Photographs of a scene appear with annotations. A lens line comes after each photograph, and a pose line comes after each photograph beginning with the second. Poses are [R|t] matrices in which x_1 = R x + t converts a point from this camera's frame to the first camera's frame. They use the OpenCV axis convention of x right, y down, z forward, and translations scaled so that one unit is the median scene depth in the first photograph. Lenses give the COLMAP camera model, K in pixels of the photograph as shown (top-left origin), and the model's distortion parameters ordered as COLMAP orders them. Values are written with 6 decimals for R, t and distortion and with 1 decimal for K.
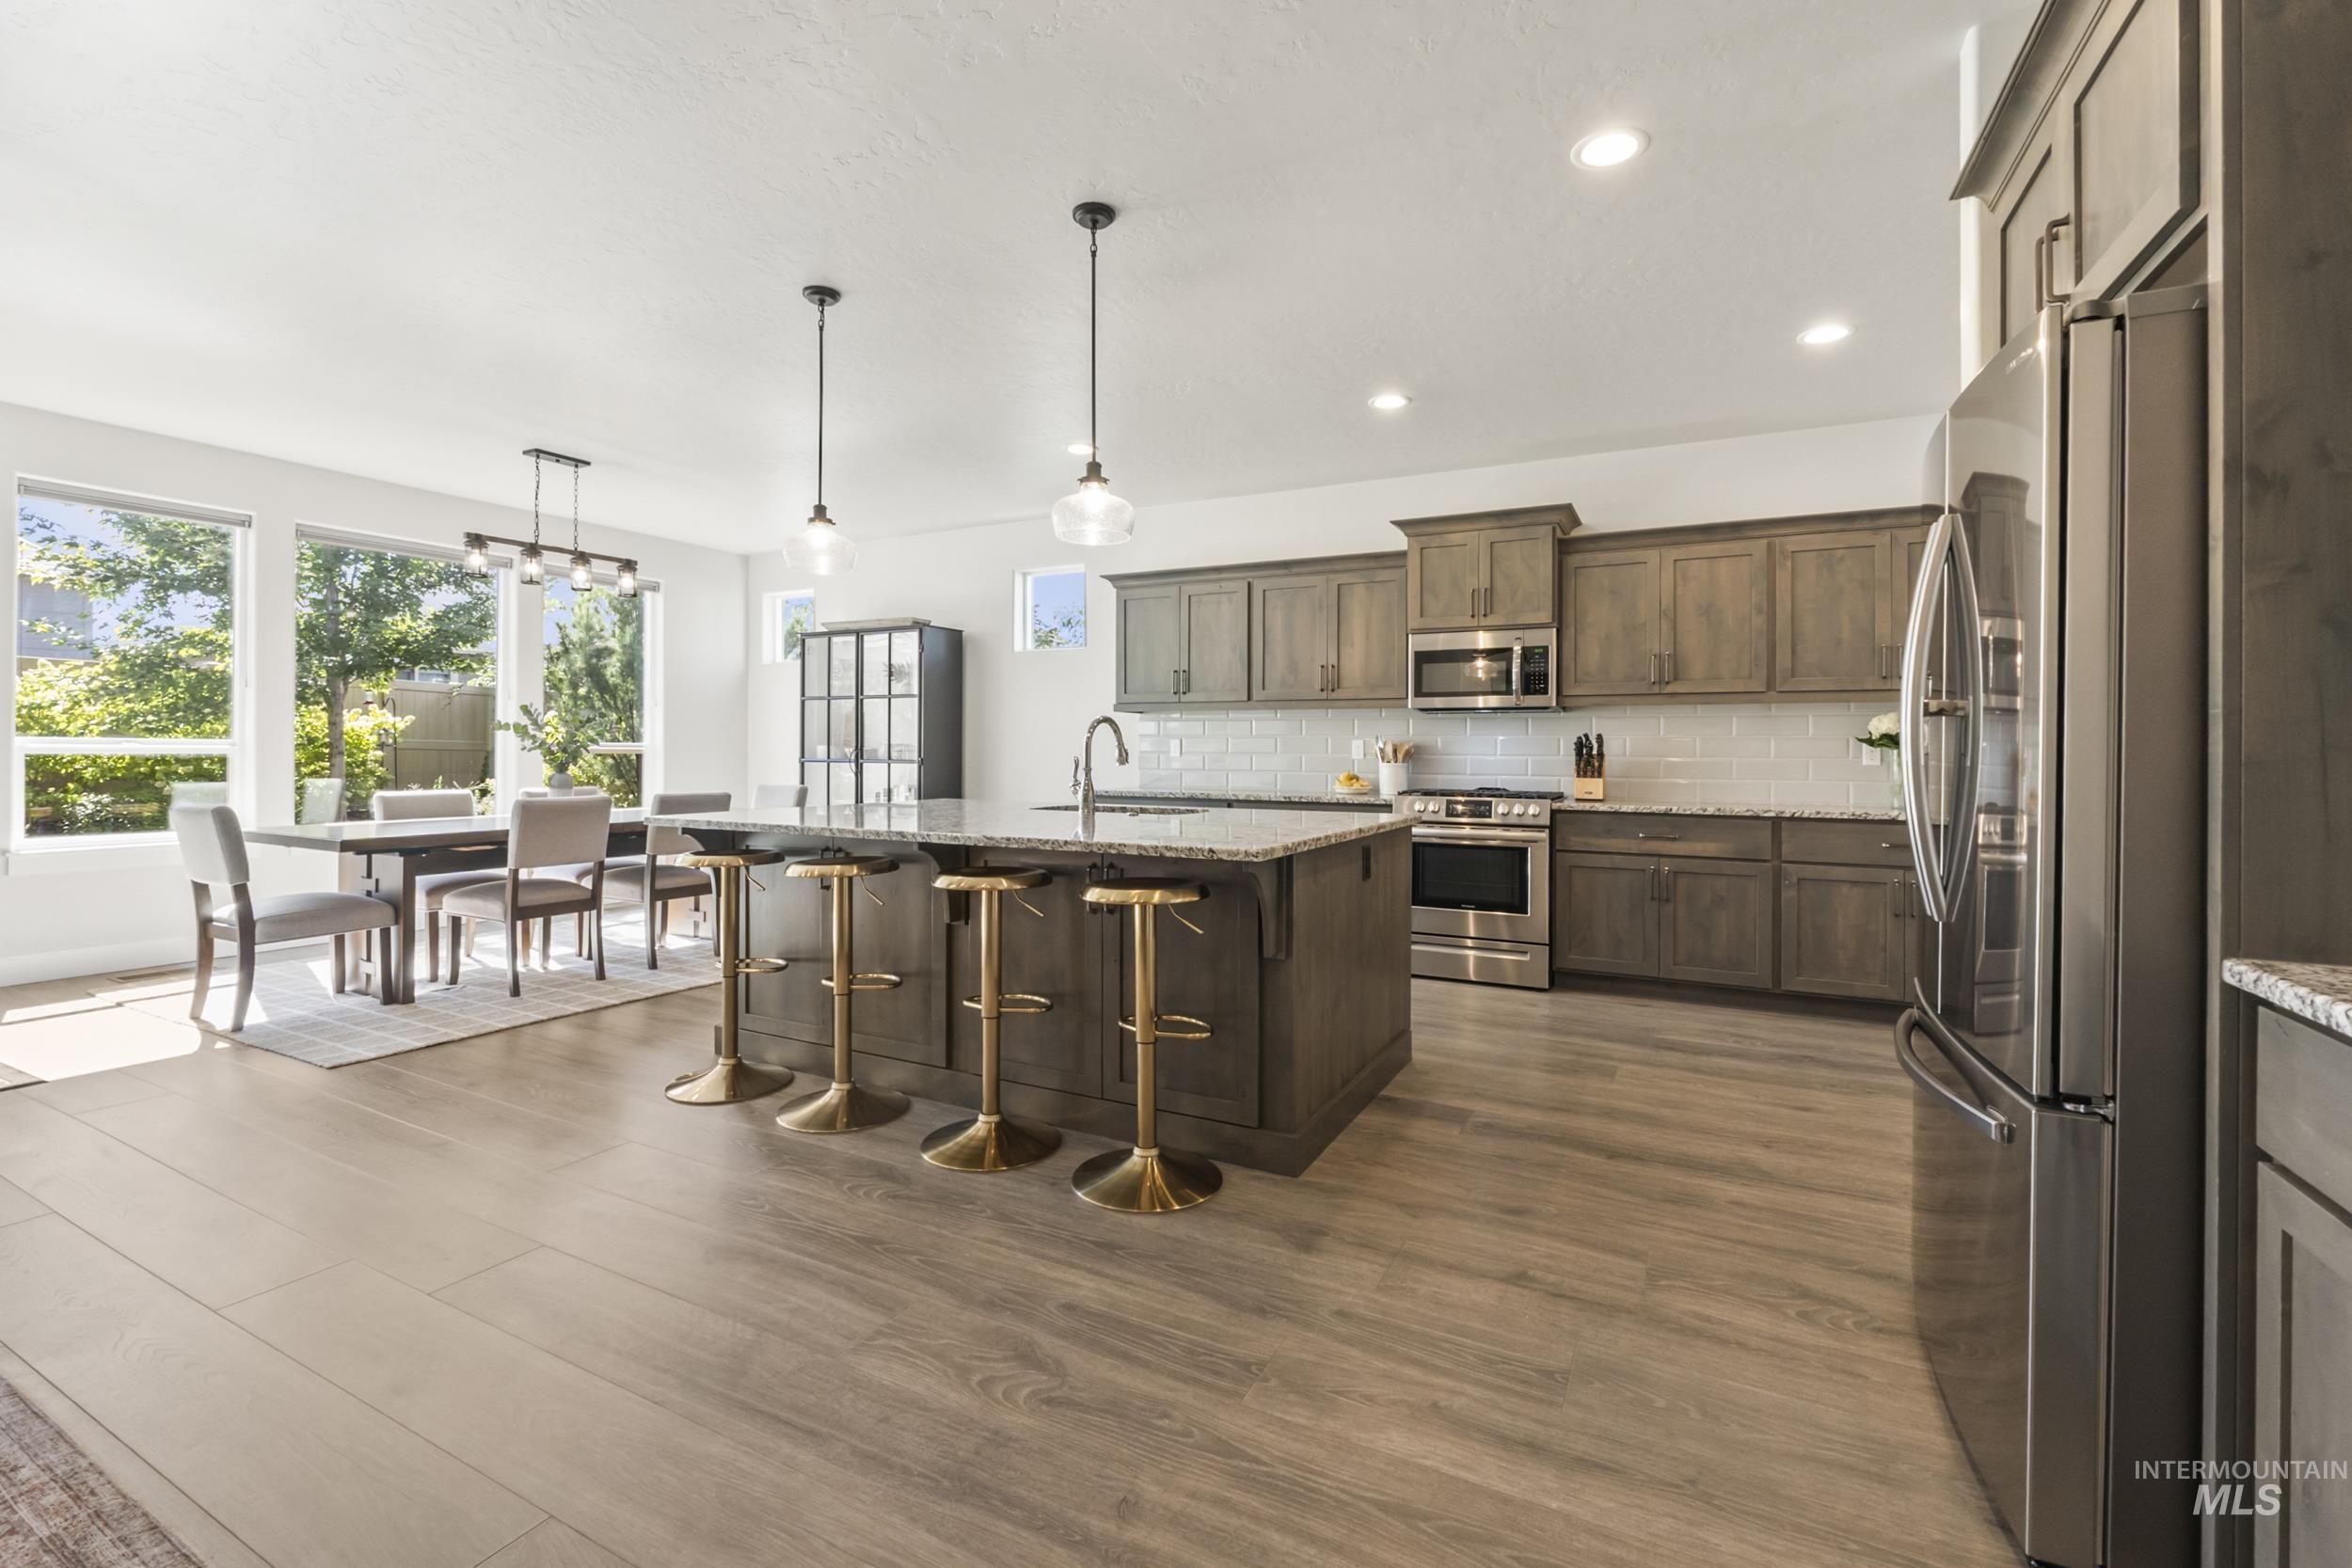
lens RADIAL K [[1008.5, 0, 1194.2], [0, 1008.5, 757.3], [0, 0, 1]] dist [-0.002351, -0.000347]
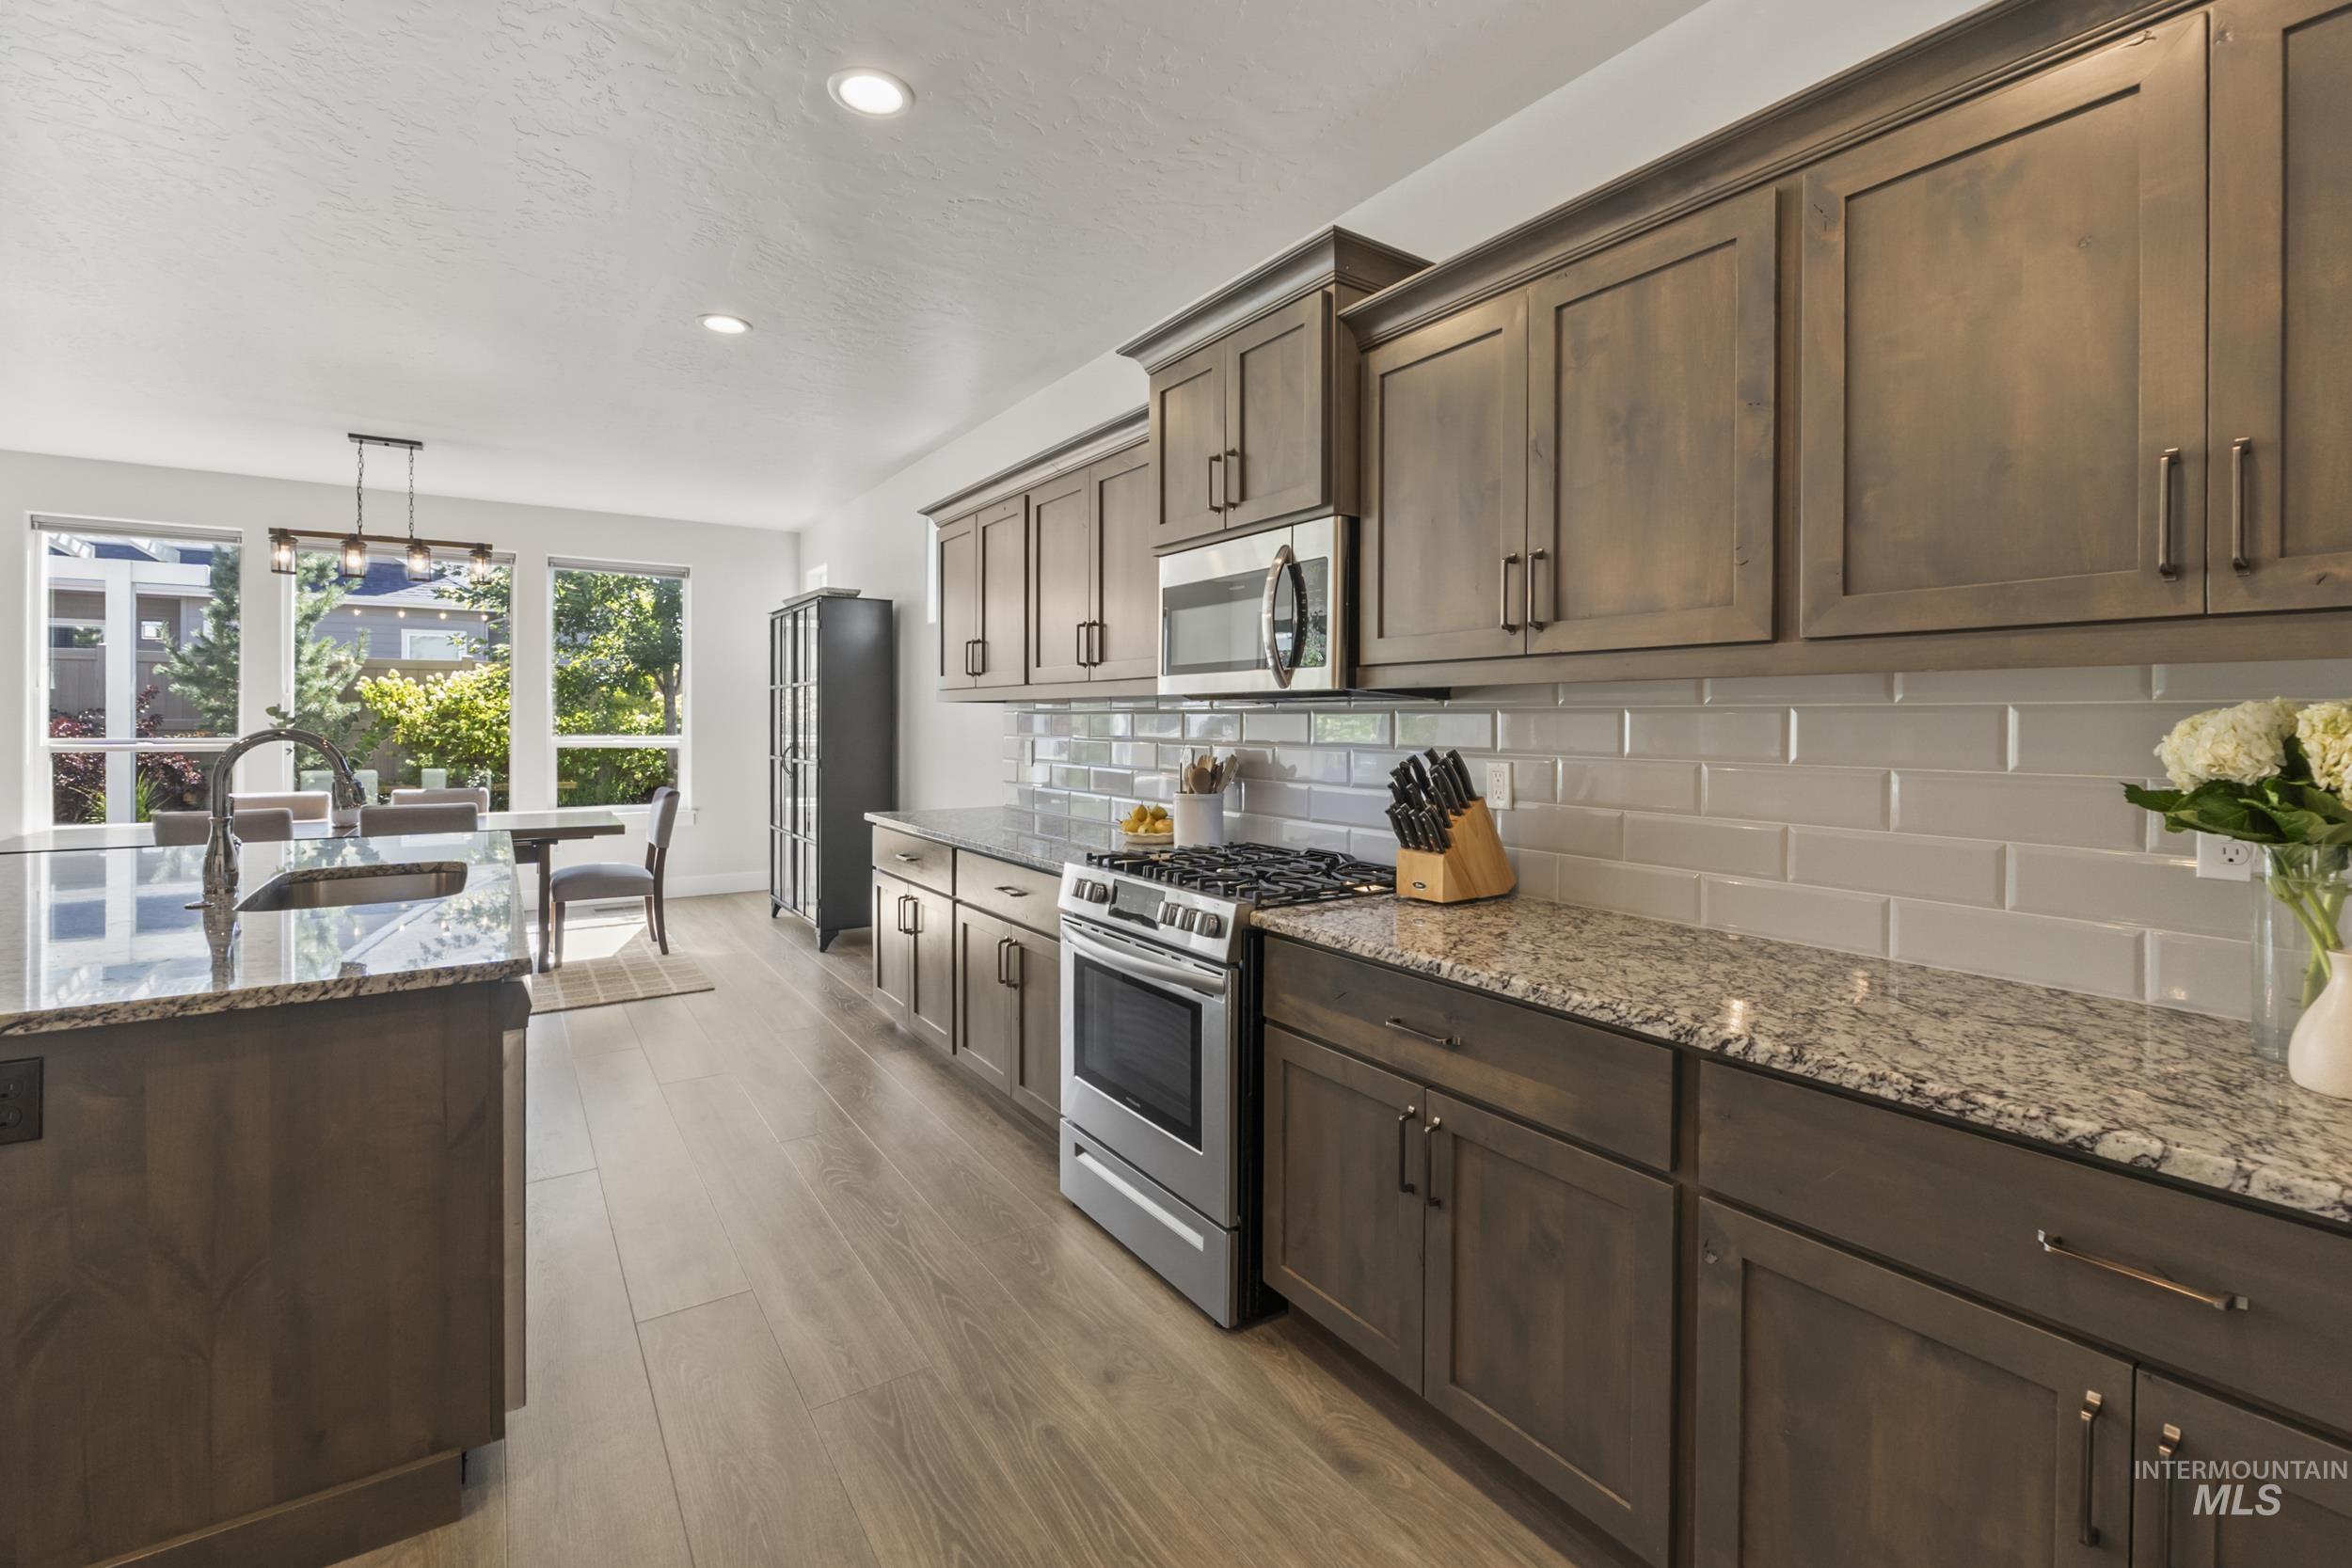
lens RADIAL K [[1012.3, 0, 1177.8], [0, 1012.3, 740.5], [0, 0, 1]] dist [-0.001454, -0.000022]
pose [[0.880042, 0.006990, -0.474844, 0.534597], [-0.001349, 0.999924, 0.012219, -0.034827], [0.474894, -0.010113, 0.879985, 0.590004]]
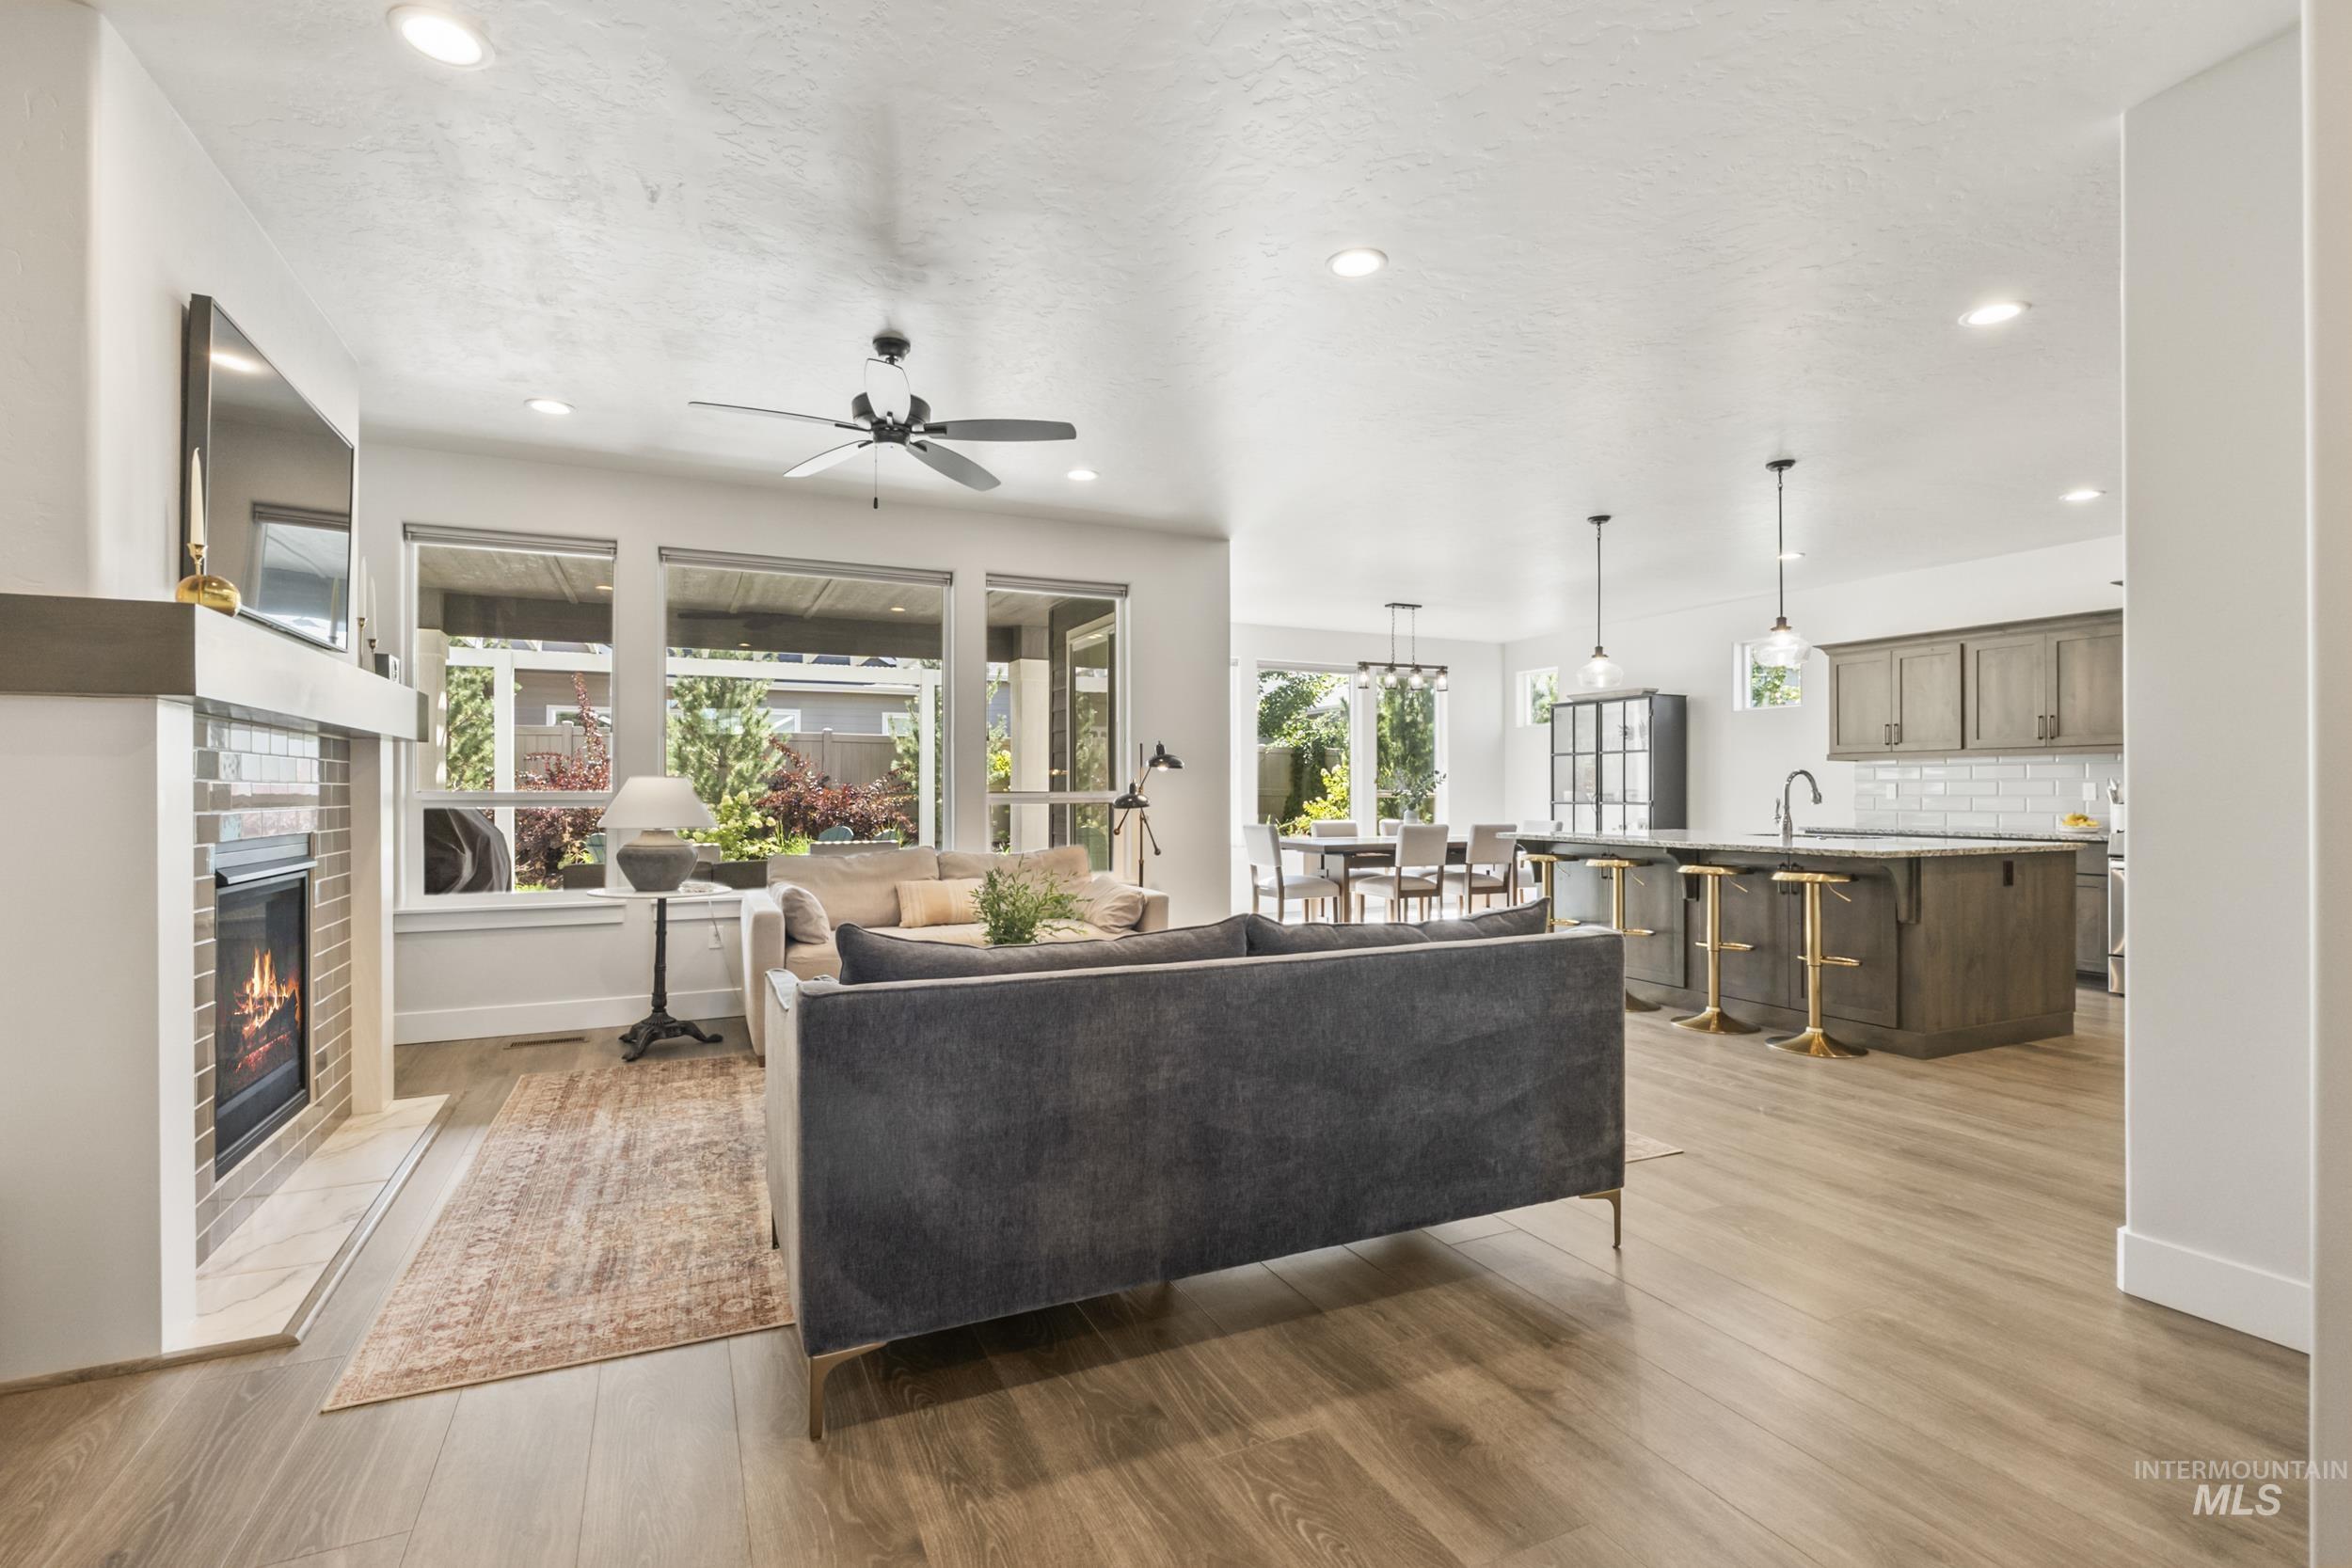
lens RADIAL K [[1082.9, 0, 1176.0], [0, 1082.9, 784.0], [0, 0, 1]] dist [-0.000078, -0.000023]
pose [[0.790545, -0.010282, -0.612317, 0.119741], [-0.000334, 0.999852, -0.017220, 0.004693], [0.612404, 0.013818, 0.790425, -0.593674]]
